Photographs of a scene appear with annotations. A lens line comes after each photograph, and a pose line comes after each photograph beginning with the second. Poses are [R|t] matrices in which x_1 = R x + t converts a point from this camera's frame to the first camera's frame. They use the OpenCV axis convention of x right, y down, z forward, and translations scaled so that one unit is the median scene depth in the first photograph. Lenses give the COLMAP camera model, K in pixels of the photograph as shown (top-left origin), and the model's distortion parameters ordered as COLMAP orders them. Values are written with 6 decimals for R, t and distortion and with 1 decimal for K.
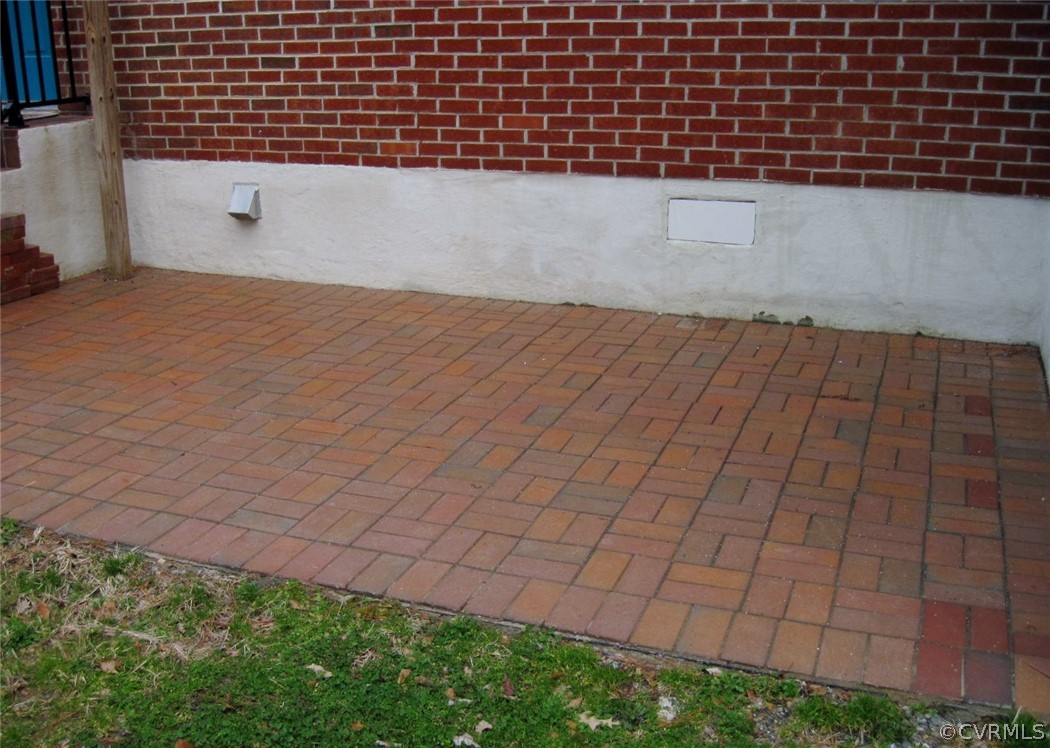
lens RADIAL K [[1097.7, 0, 524.9], [0, 1097.7, 375.2], [0, 0, 1]] dist [-0.114349, 0.000000]
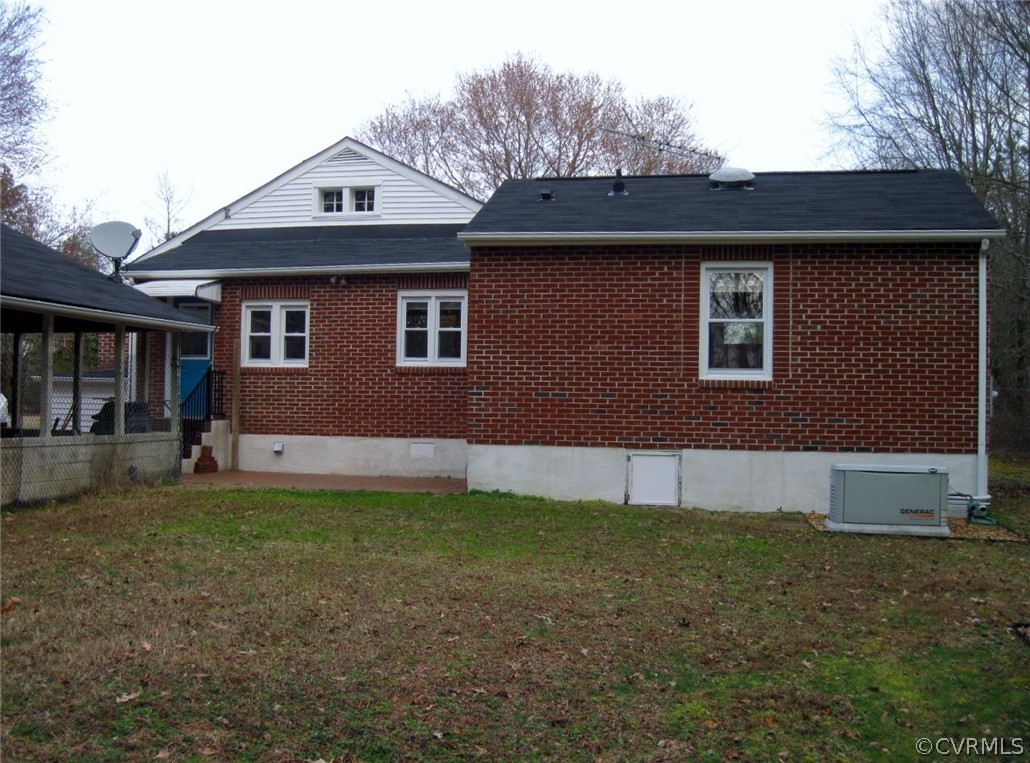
lens RADIAL K [[1075.4, 0, 515.3], [0, 1075.4, 382.8], [0, 0, 1]] dist [-0.101980, 0.000000]
pose [[0.989323, 0.022524, 0.143988, -0.034147], [0.025790, 0.945336, -0.325077, 0.737198], [-0.143439, 0.325319, 0.934662, -2.198924]]
